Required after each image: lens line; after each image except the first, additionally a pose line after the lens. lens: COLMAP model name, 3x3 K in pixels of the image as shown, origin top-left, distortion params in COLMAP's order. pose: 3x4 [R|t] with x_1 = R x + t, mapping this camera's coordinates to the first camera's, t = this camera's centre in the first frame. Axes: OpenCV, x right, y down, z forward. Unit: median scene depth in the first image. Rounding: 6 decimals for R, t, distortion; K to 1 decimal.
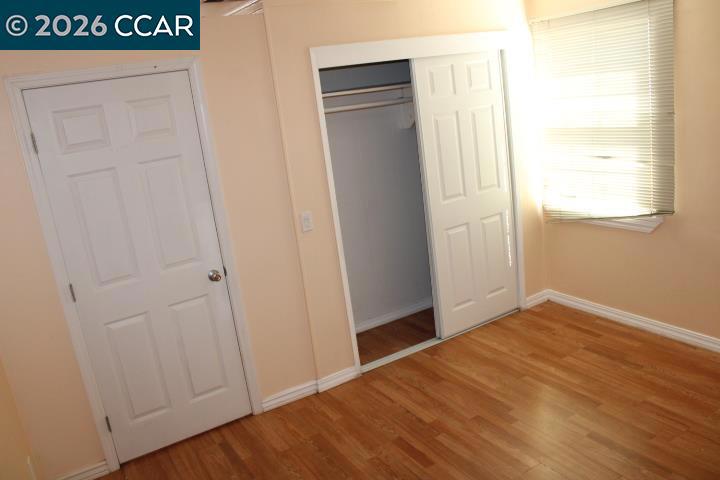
lens RADIAL K [[602.7, 0, 353.3], [0, 602.7, 237.9], [0, 0, 1]] dist [-0.144127, 0.113298]
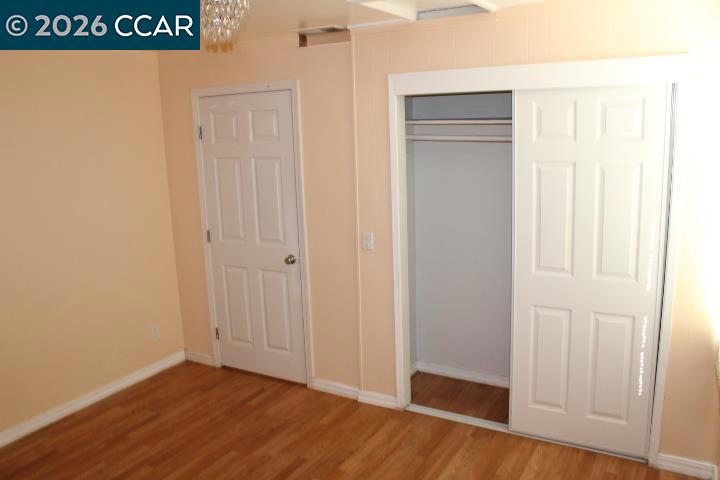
lens RADIAL K [[602.7, 0, 355.4], [0, 602.7, 243.6], [0, 0, 1]] dist [-0.144127, 0.113298]
pose [[0.481879, 0.279625, -0.830423, 0.730715], [-0.244177, 0.953026, 0.179217, -0.191663], [0.841529, 0.116409, 0.527521, 0.405693]]
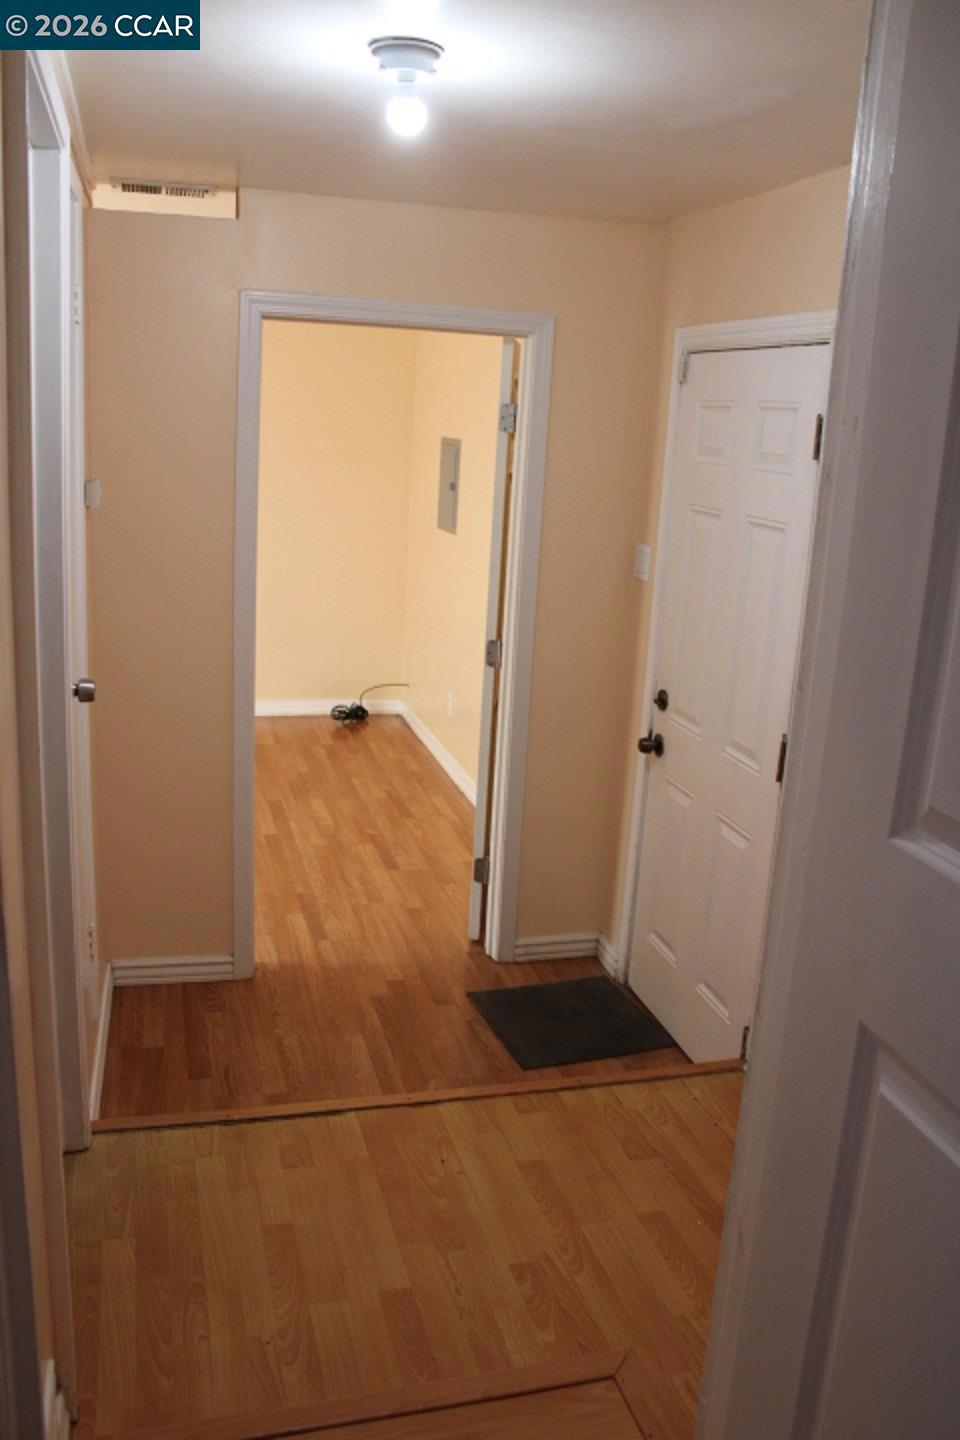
lens RADIAL K [[1205.5, 0, 479.6], [0, 1205.5, 726.6], [0, 0, 1]] dist [-0.144127, 0.113298]
pose [[-0.961030, 0.007950, 0.276329, -0.639800], [0.136180, 0.883504, 0.448192, -0.338156], [-0.240575, 0.468356, -0.850157, 1.686379]]
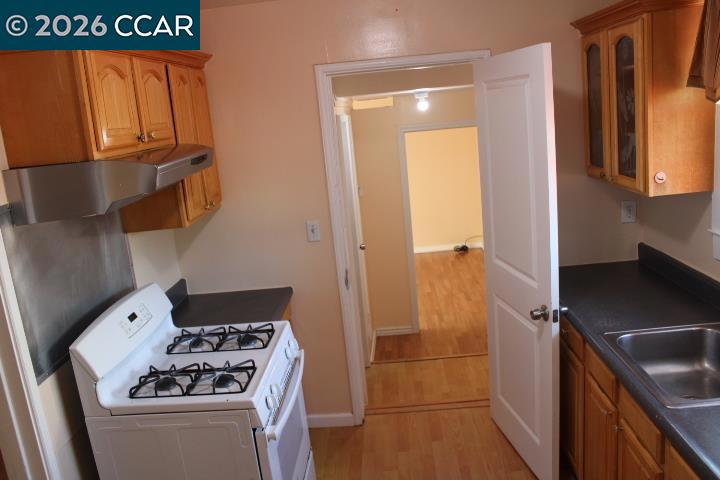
lens RADIAL K [[602.7, 0, 360.3], [0, 602.7, 237.6], [0, 0, 1]] dist [-0.144127, 0.113298]
pose [[-0.816893, 0.090175, 0.569696, -0.992235], [0.333450, 0.879754, 0.338885, -0.553131], [-0.470634, 0.466798, -0.748734, 2.143152]]
